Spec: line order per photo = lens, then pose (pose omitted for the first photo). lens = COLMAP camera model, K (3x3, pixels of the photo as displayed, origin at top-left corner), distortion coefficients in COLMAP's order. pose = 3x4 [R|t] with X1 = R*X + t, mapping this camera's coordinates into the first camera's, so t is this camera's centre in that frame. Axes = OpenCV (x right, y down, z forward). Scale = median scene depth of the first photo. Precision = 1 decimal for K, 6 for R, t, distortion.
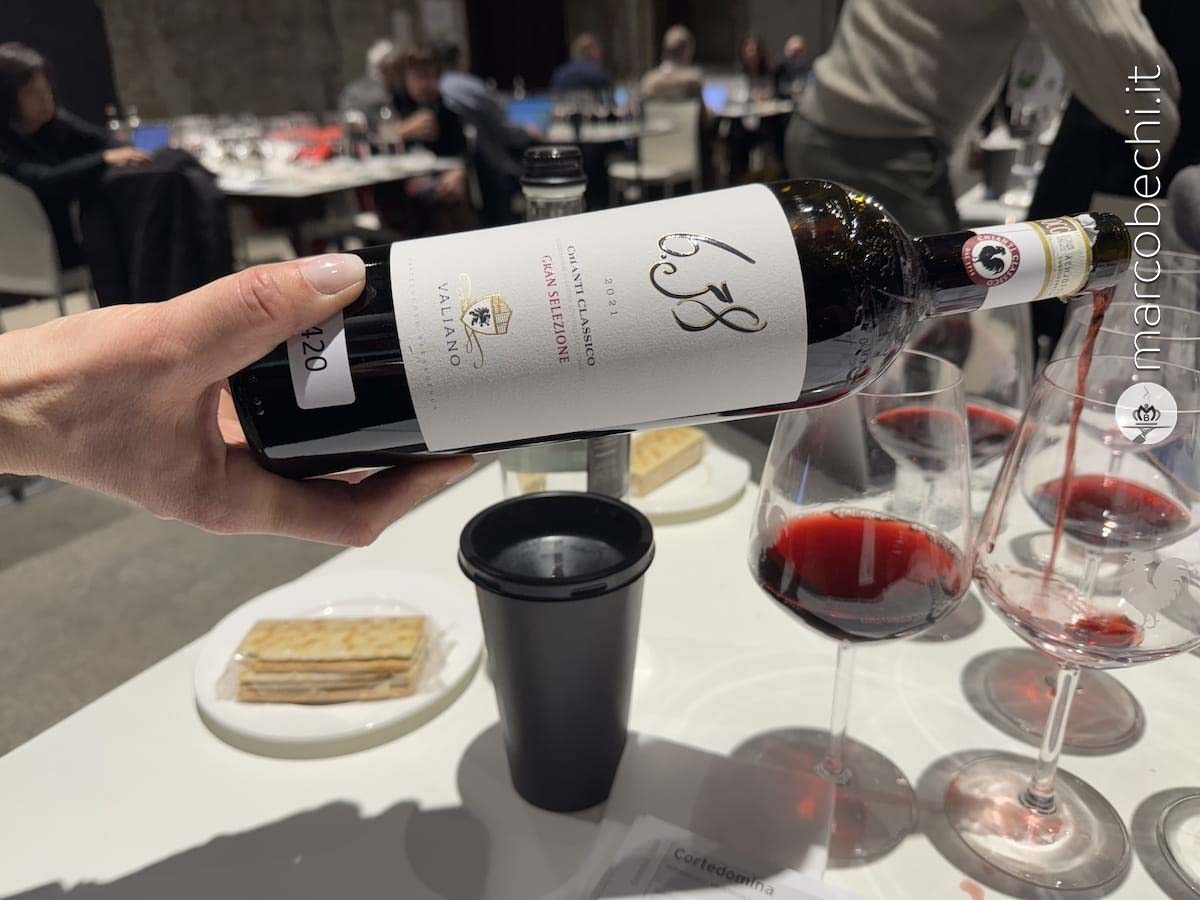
lens RADIAL K [[842.5, 0, 597.0], [0, 842.5, 443.6], [0, 0, 1]] dist [-0.003275, -0.020473]
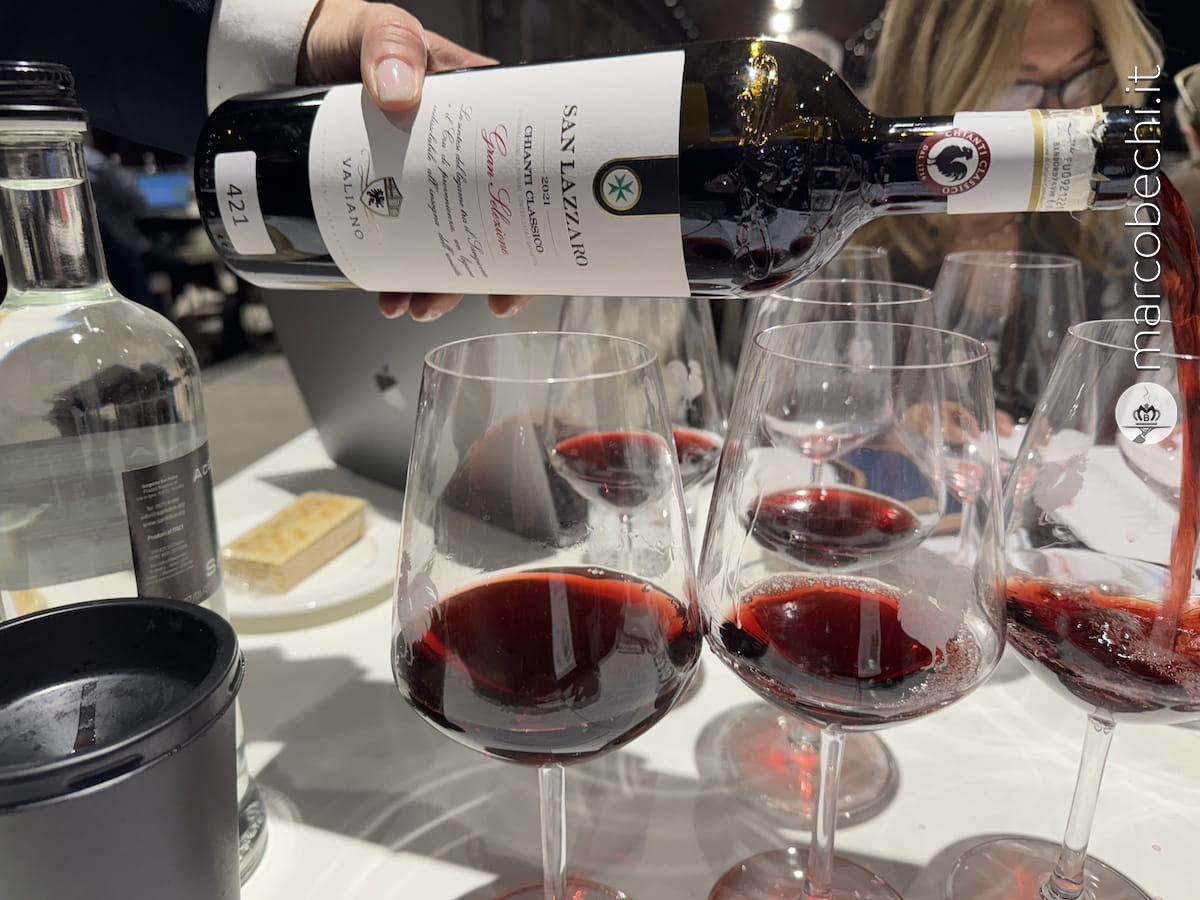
lens RADIAL K [[842.5, 0, 599.6], [0, 842.5, 451.0], [0, 0, 1]] dist [-0.003275, -0.020473]
pose [[0.929345, -0.095300, 0.356702, 0.084033], [0.125166, 0.990225, -0.061547, 0.026161], [-0.347350, 0.101845, 0.932189, 0.240197]]
